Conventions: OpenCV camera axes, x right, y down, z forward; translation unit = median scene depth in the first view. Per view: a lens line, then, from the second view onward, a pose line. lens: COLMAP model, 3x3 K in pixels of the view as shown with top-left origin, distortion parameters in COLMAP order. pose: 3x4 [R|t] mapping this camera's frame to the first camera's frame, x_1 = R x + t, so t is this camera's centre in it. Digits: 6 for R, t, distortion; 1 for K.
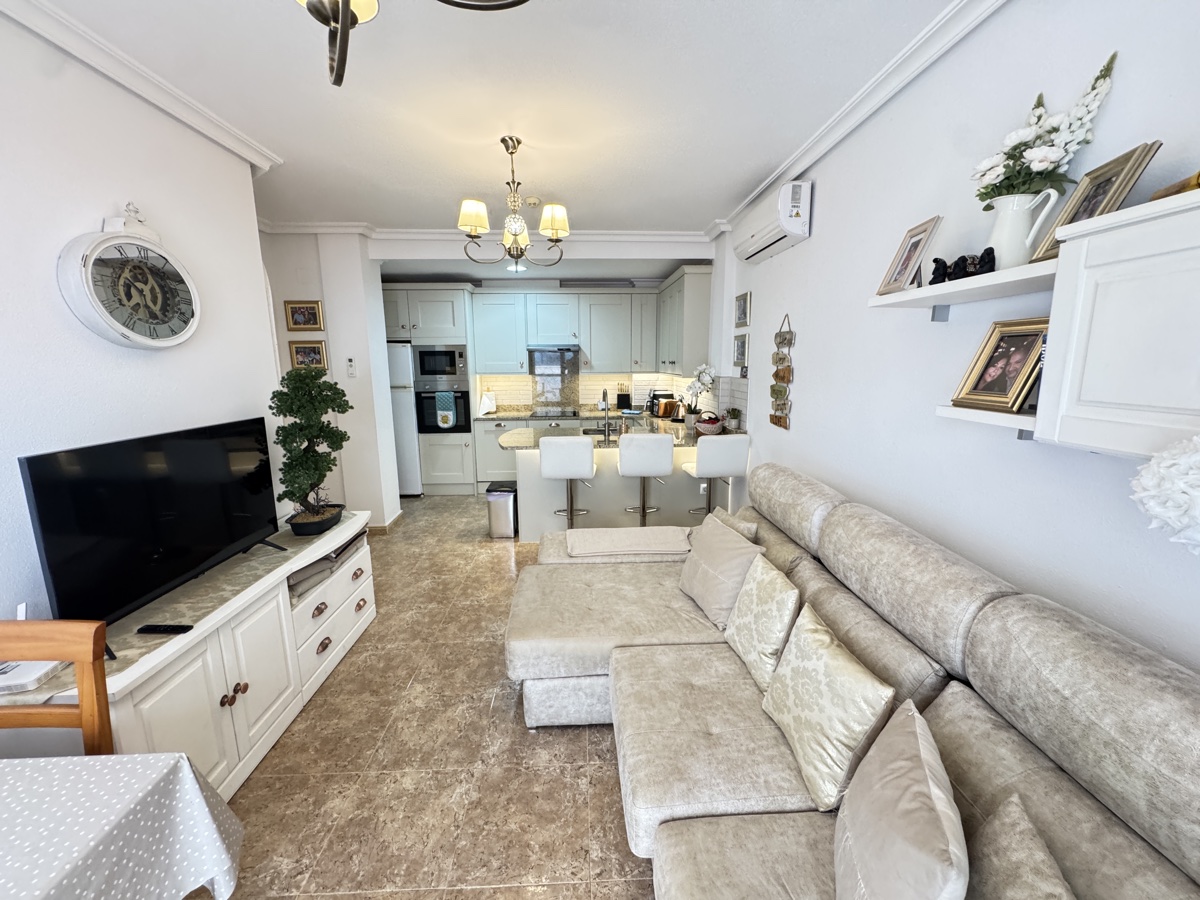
lens RADIAL K [[478.4, 0, 597.3], [0, 478.4, 443.1], [0, 0, 1]] dist [-0.004540, 0.000373]
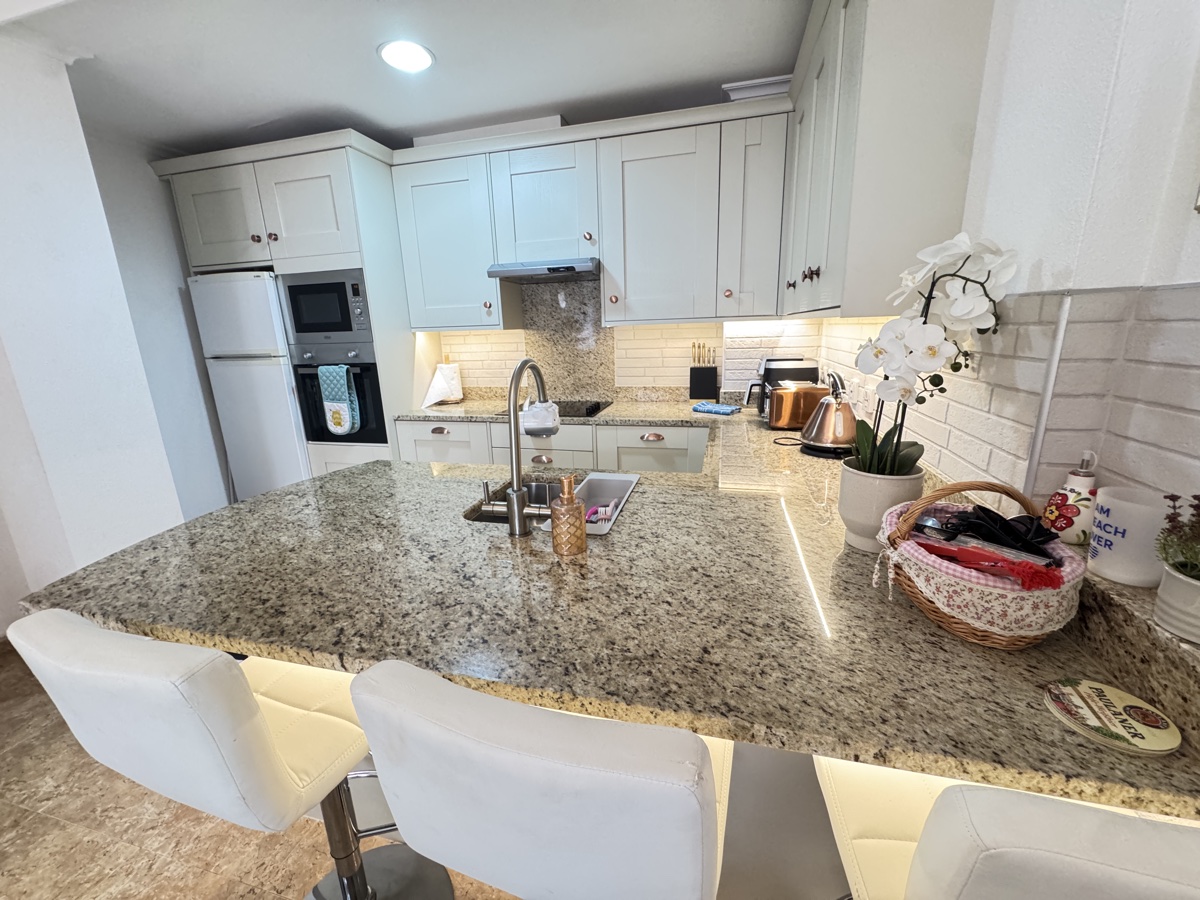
lens RADIAL K [[478.4, 0, 599.9], [0, 478.4, 447.5], [0, 0, 1]] dist [-0.004540, 0.000373]
pose [[0.955901, 0.048306, -0.289689, 0.107893], [-0.025092, 0.996207, 0.083321, -0.067838], [0.292615, -0.072378, 0.953487, 0.582024]]
